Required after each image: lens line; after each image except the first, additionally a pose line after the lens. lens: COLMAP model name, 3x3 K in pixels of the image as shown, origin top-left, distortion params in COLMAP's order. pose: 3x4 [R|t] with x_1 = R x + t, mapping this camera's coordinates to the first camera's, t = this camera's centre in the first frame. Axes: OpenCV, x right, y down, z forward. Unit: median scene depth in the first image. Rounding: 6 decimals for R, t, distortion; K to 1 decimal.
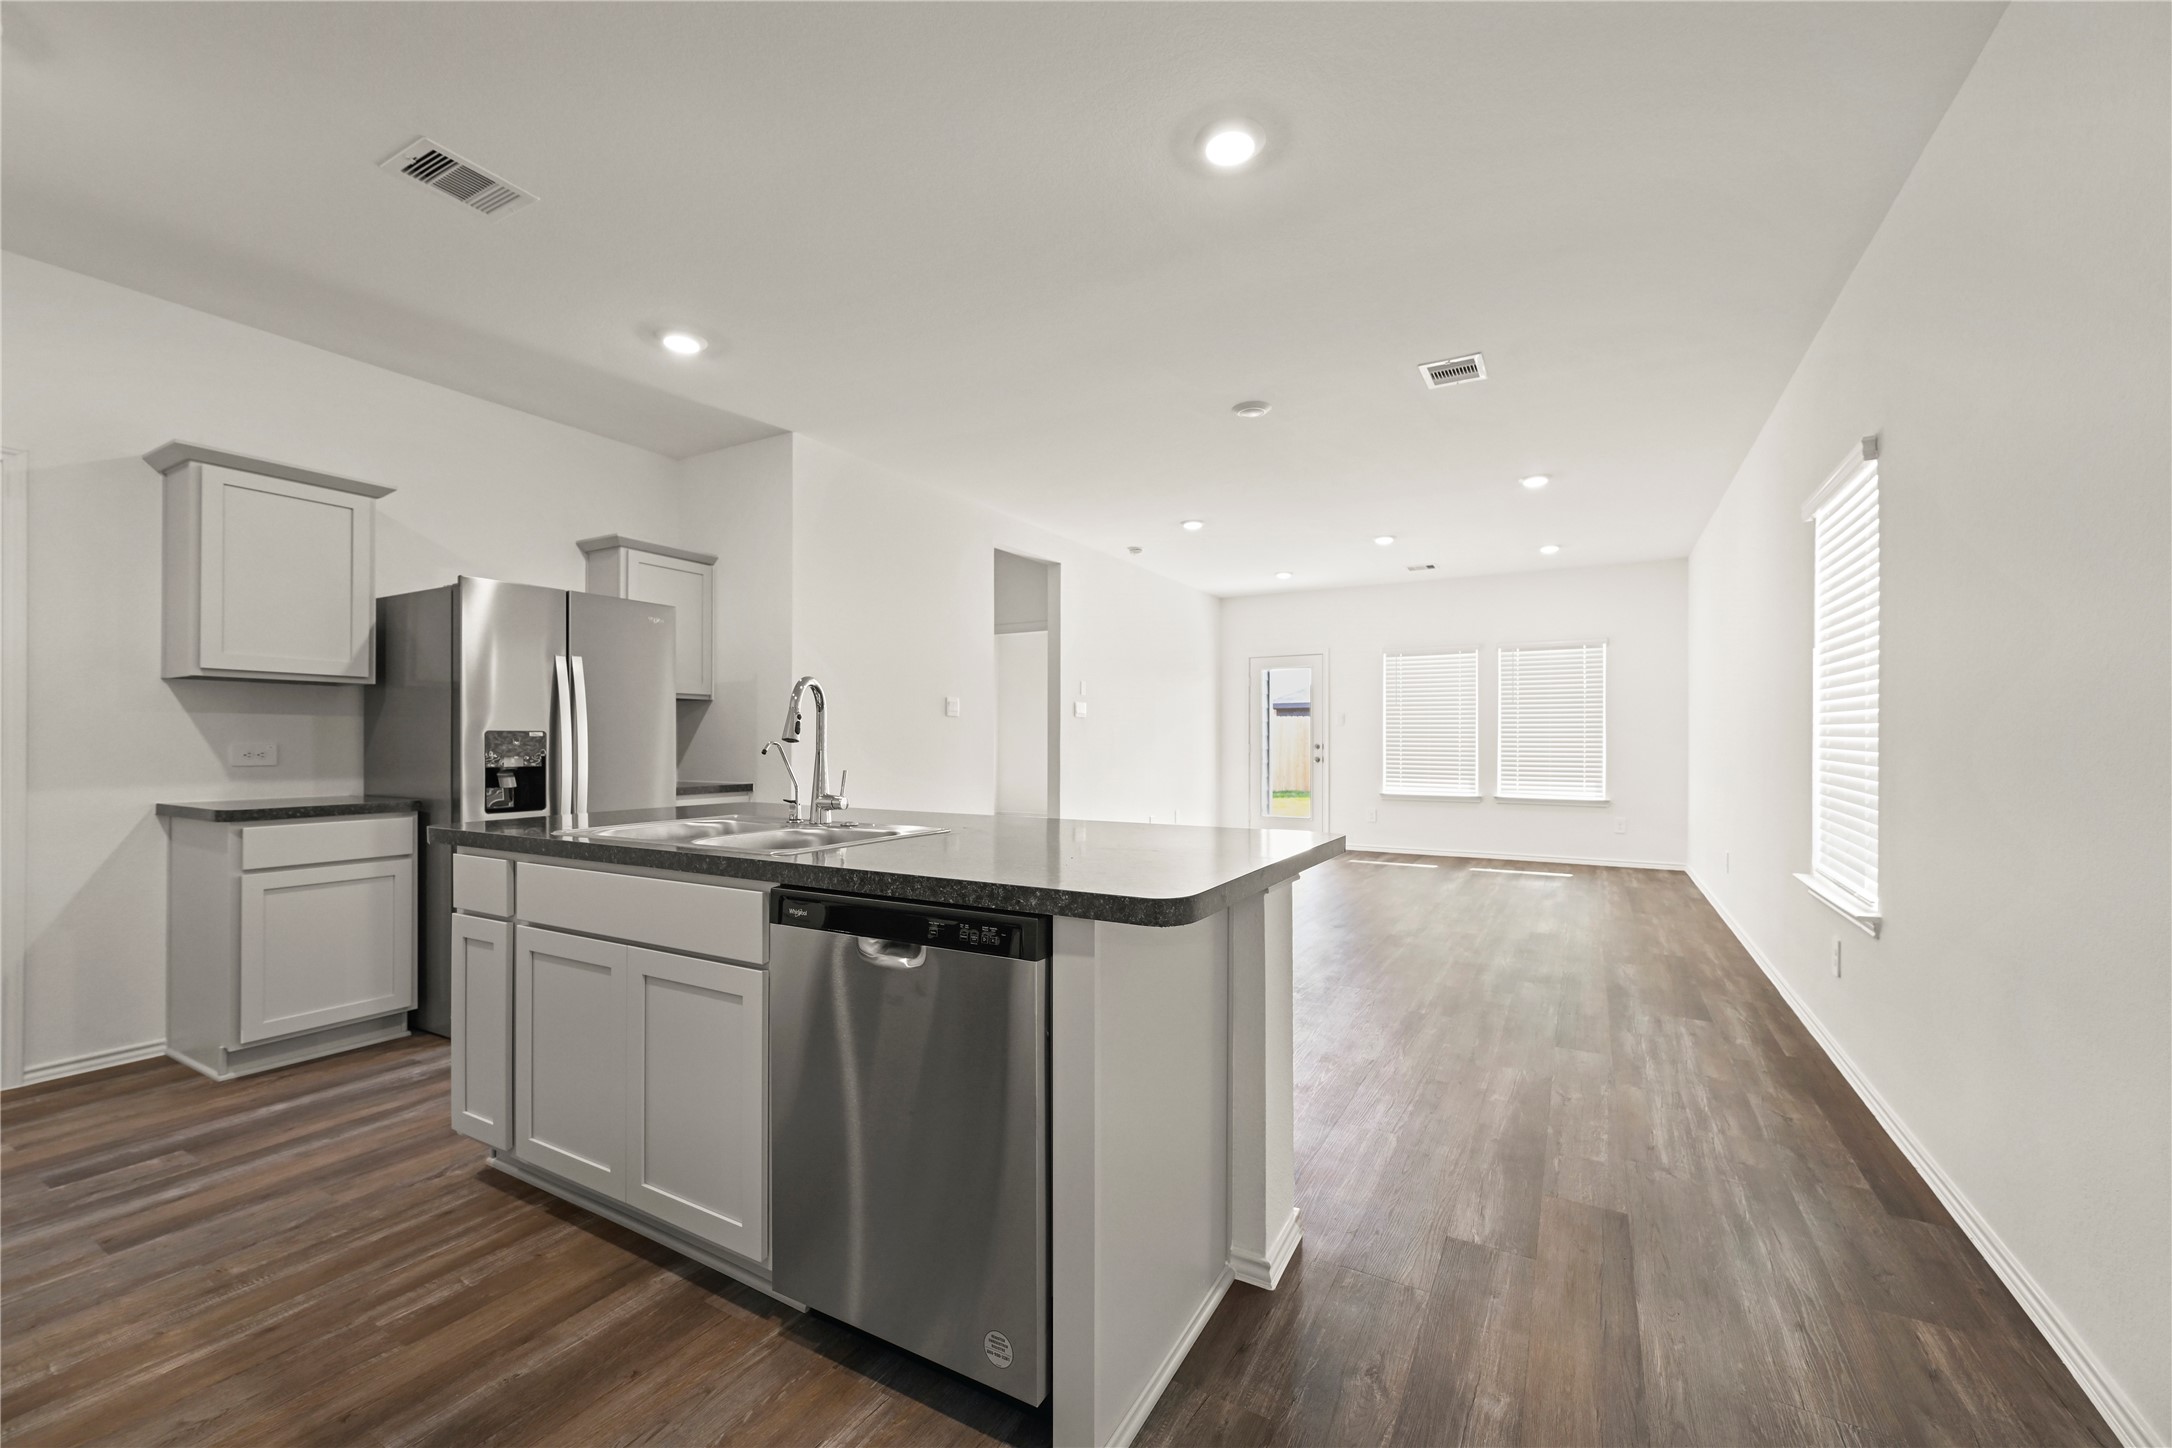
lens RADIAL K [[866.6, 0, 1078.4], [0, 866.6, 732.3], [0, 0, 1]] dist [0.001726, 0.000186]
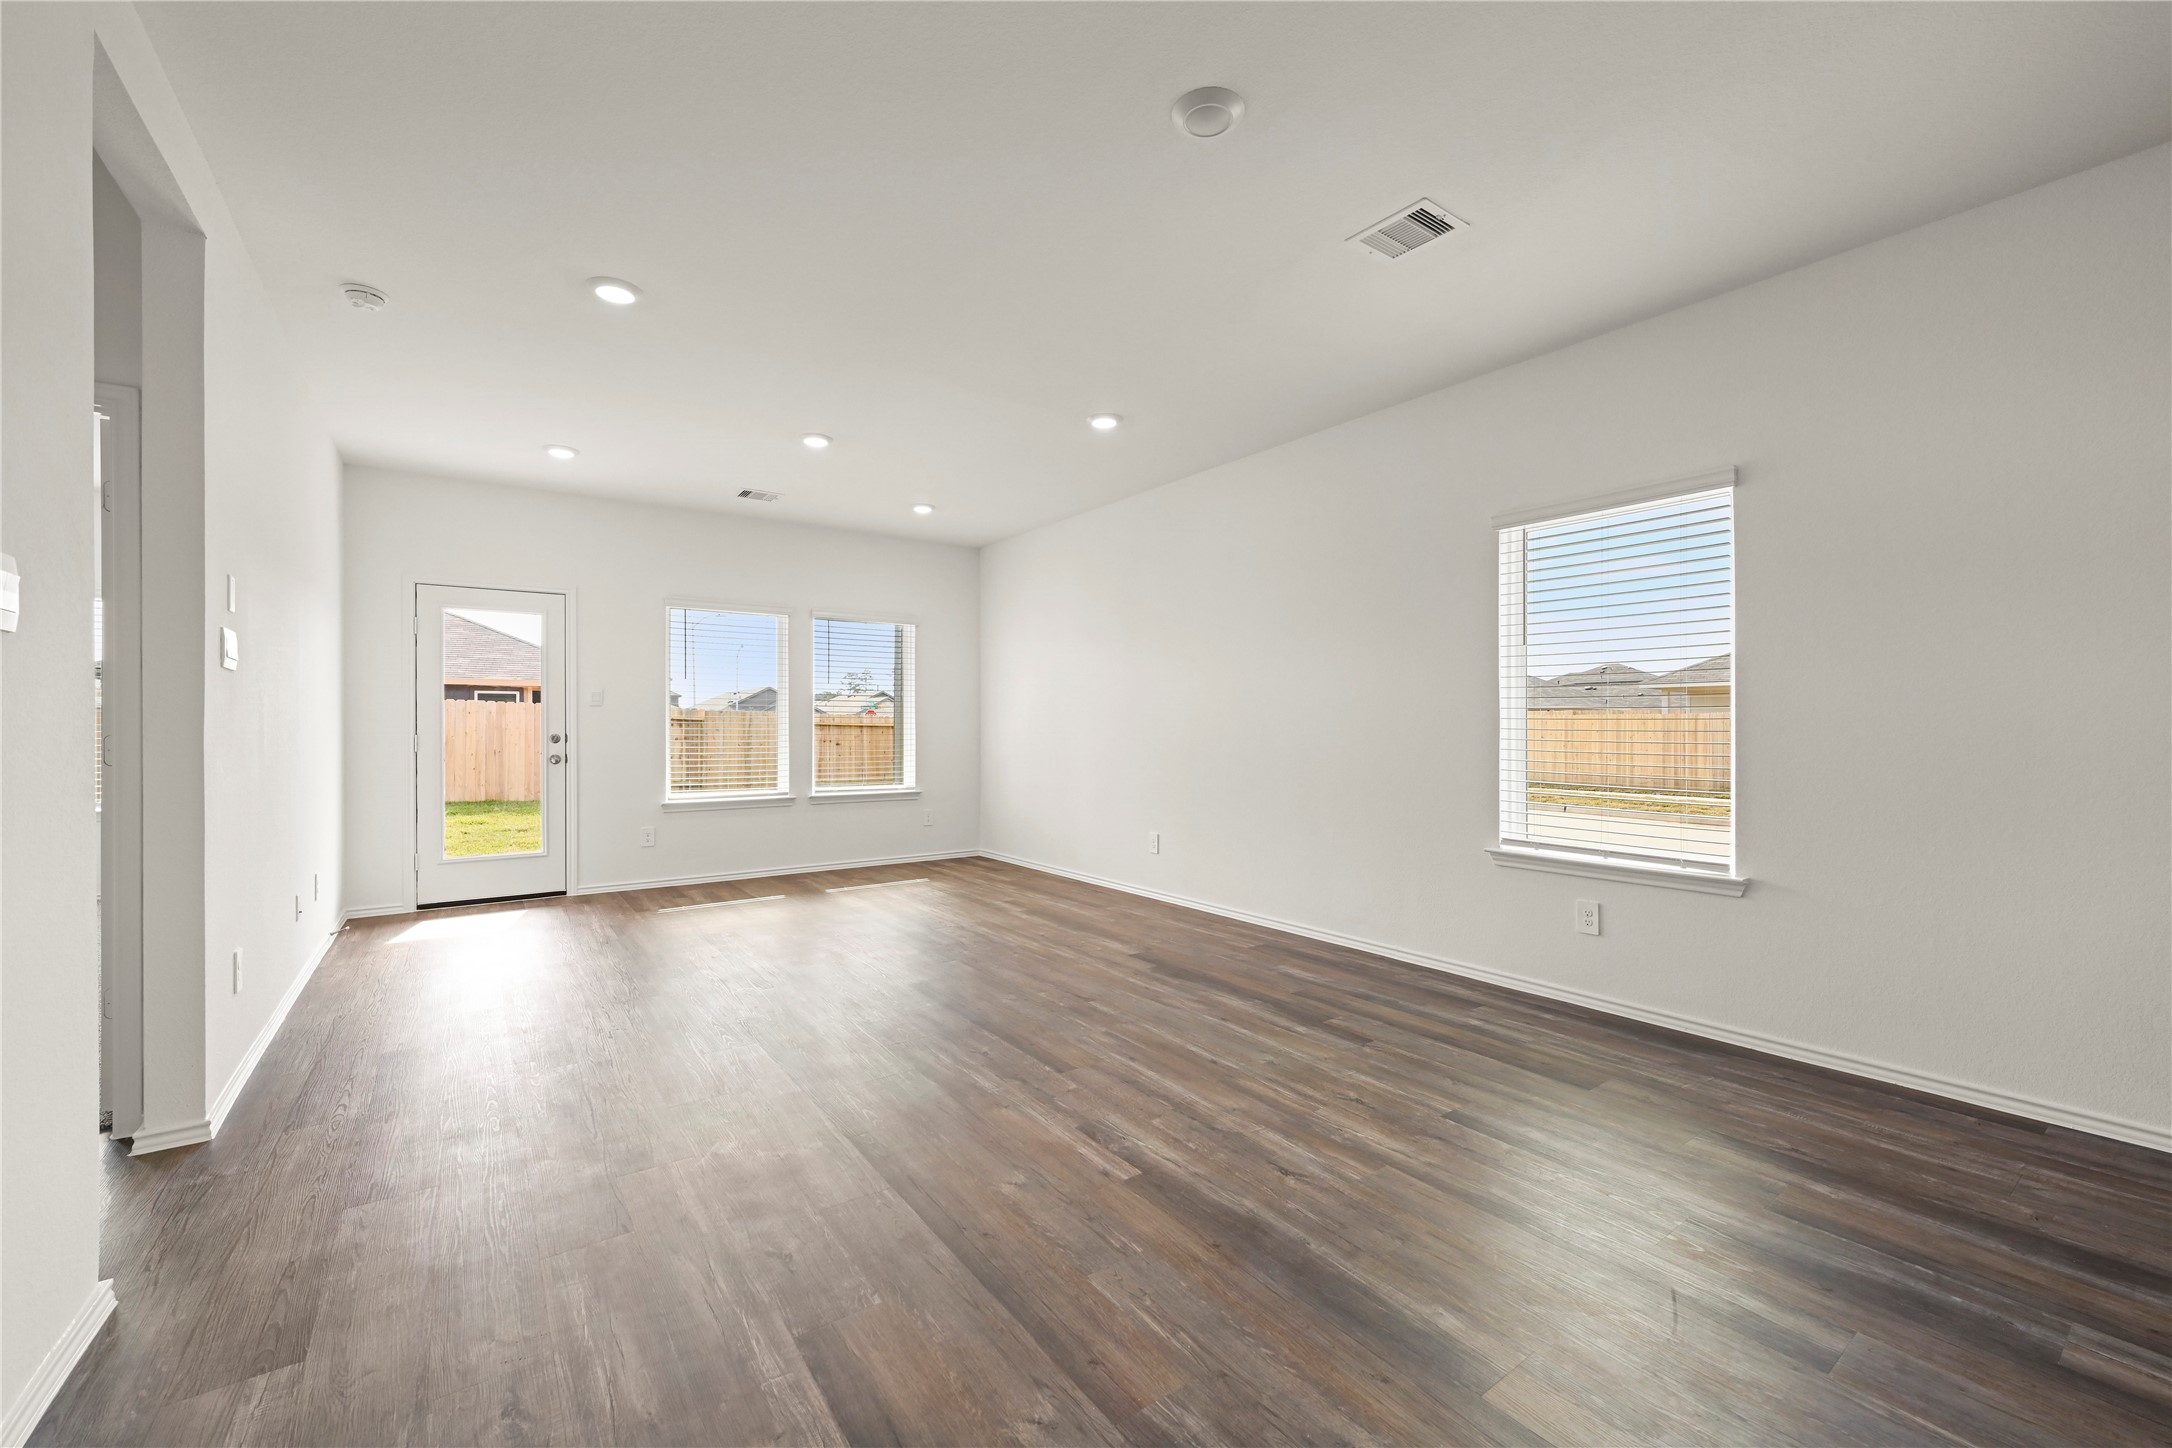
lens RADIAL K [[866.6, 0, 1084.1], [0, 866.6, 731.5], [0, 0, 1]] dist [0.001726, 0.000186]
pose [[0.417050, -0.003553, 0.908877, -0.421530], [-0.005295, 0.999966, 0.006339, 0.014567], [-0.908868, -0.007456, 0.417016, 1.123837]]
